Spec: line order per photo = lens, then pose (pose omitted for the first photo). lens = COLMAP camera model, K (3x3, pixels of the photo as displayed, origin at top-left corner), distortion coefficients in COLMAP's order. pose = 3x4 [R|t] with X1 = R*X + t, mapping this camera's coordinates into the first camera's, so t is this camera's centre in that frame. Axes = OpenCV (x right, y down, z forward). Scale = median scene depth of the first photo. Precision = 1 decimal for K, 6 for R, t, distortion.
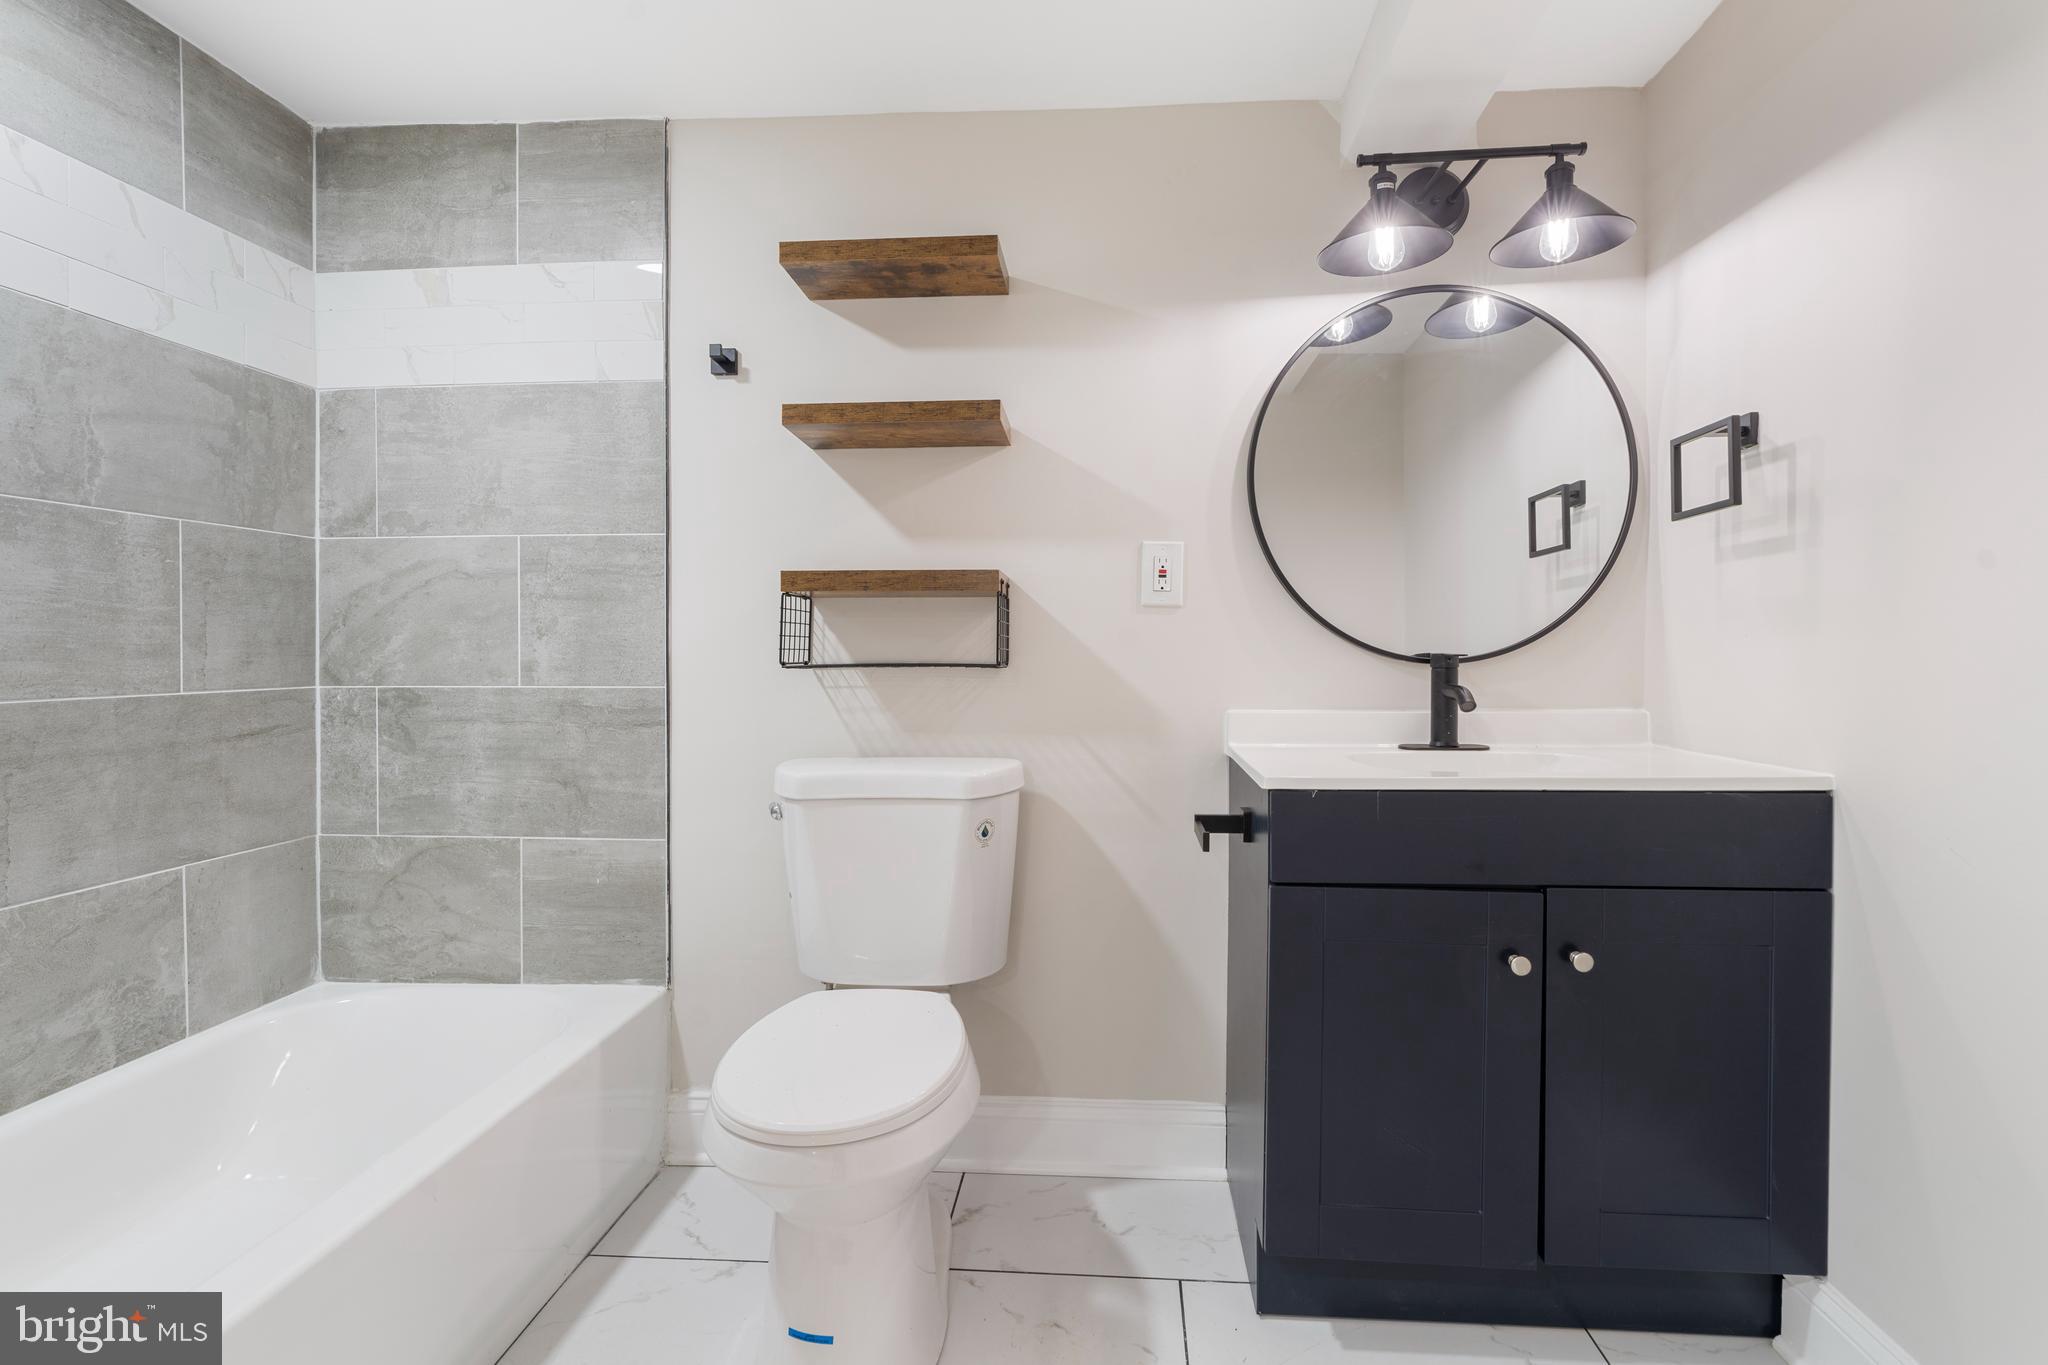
lens RADIAL K [[939.8, 0, 1024.0], [0, 939.8, 682.5], [0, 0, 1]] dist [-0.000462, 0.000016]
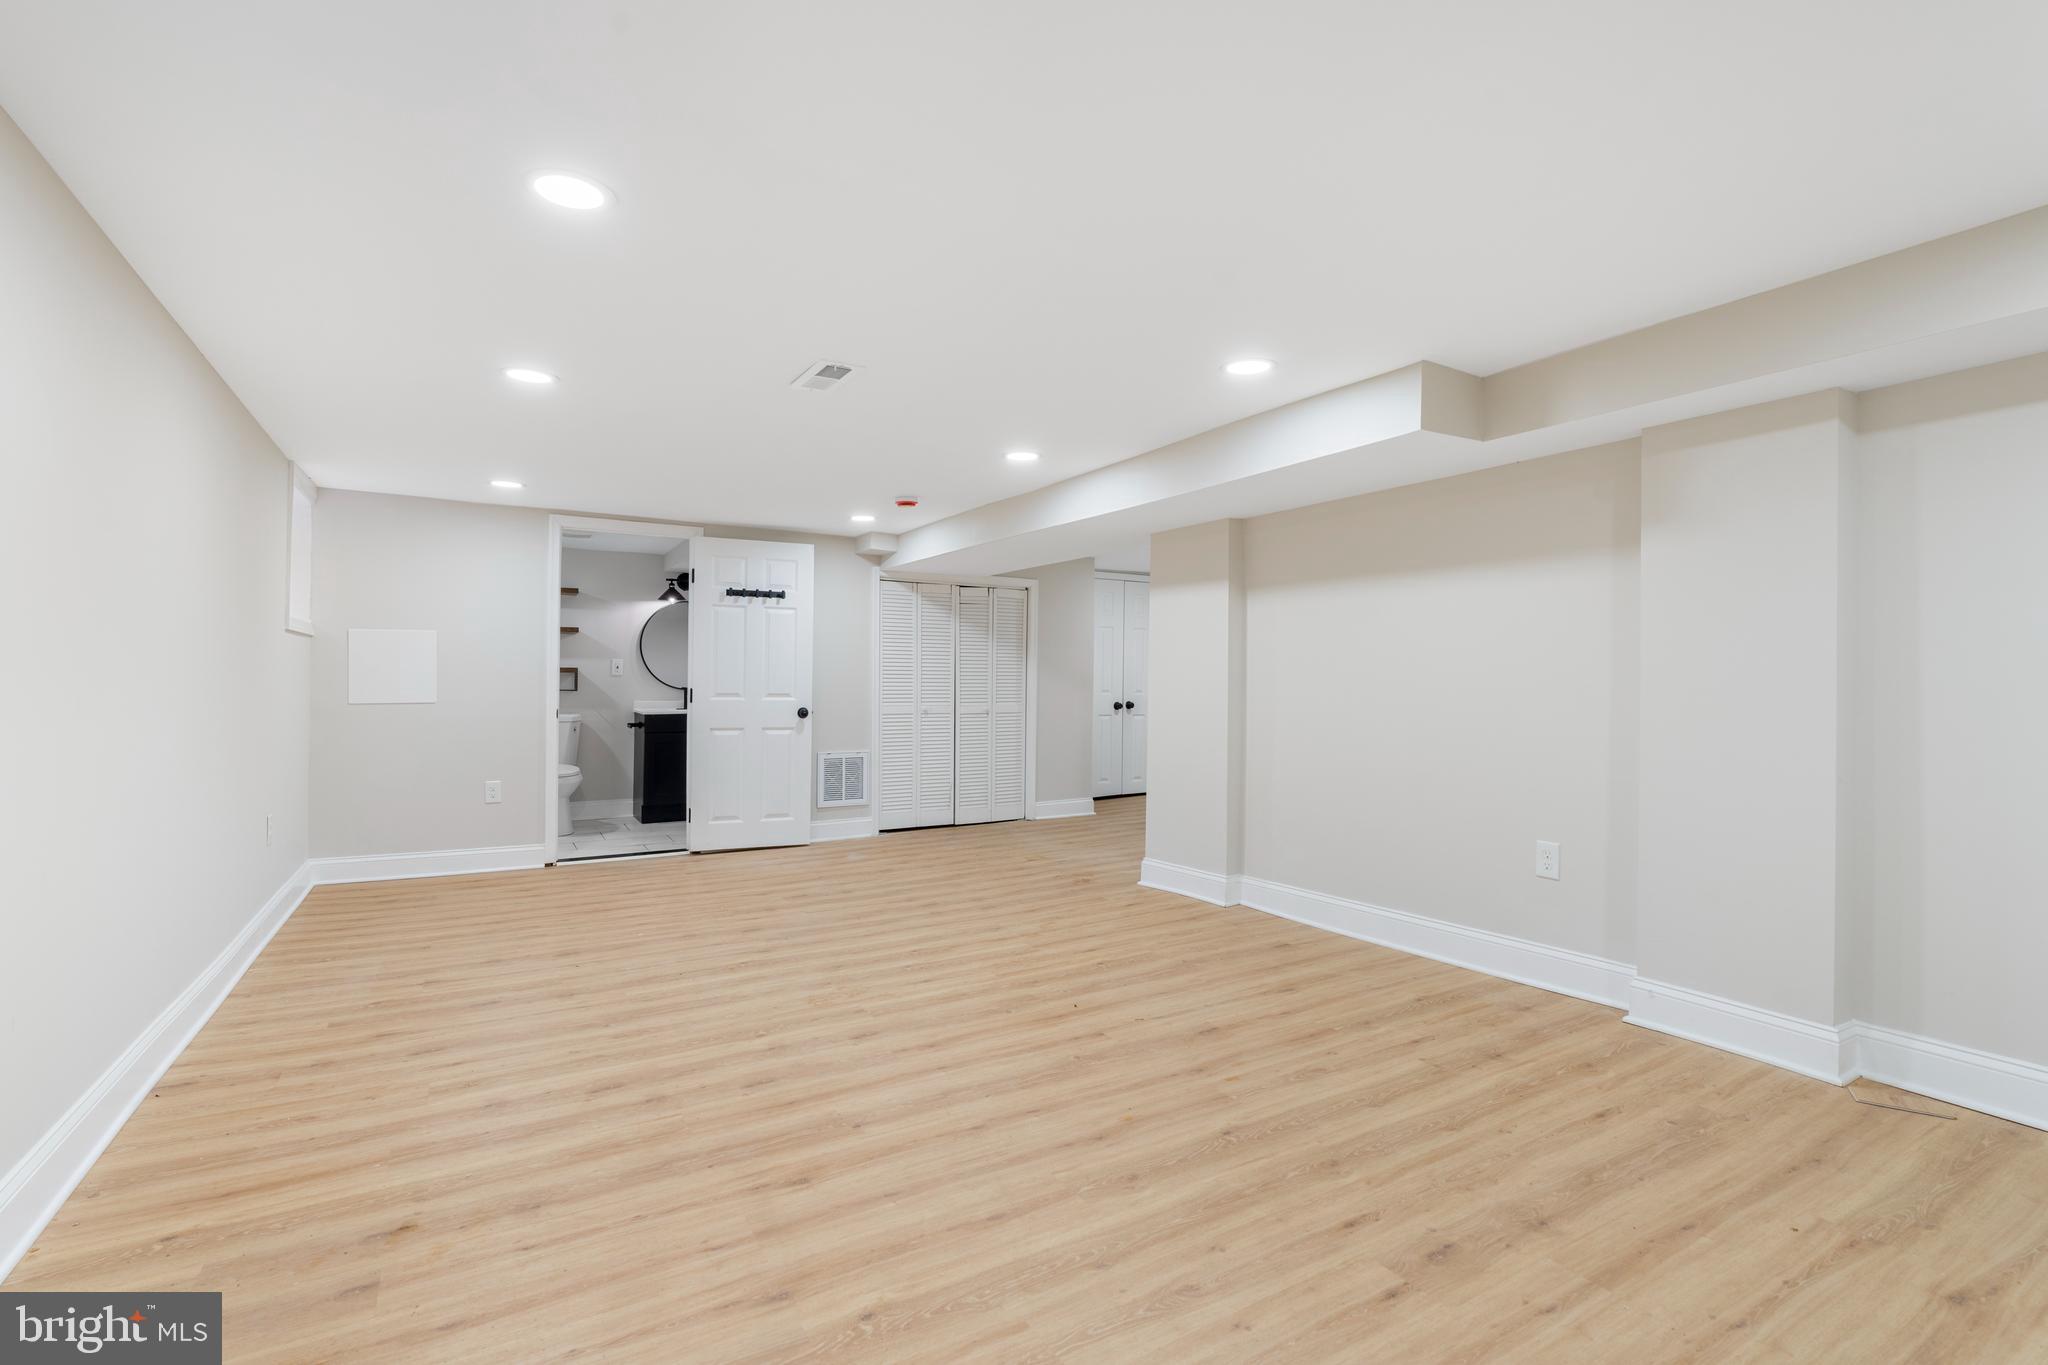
lens RADIAL K [[939.8, 0, 1024.0], [0, 939.8, 682.5], [0, 0, 1]] dist [-0.000462, 0.000016]
pose [[0.811064, 0.005881, 0.584927, -0.814079], [0.006827, 0.999786, -0.019518, 0.040017], [-0.584917, 0.019824, 0.810851, -3.369054]]
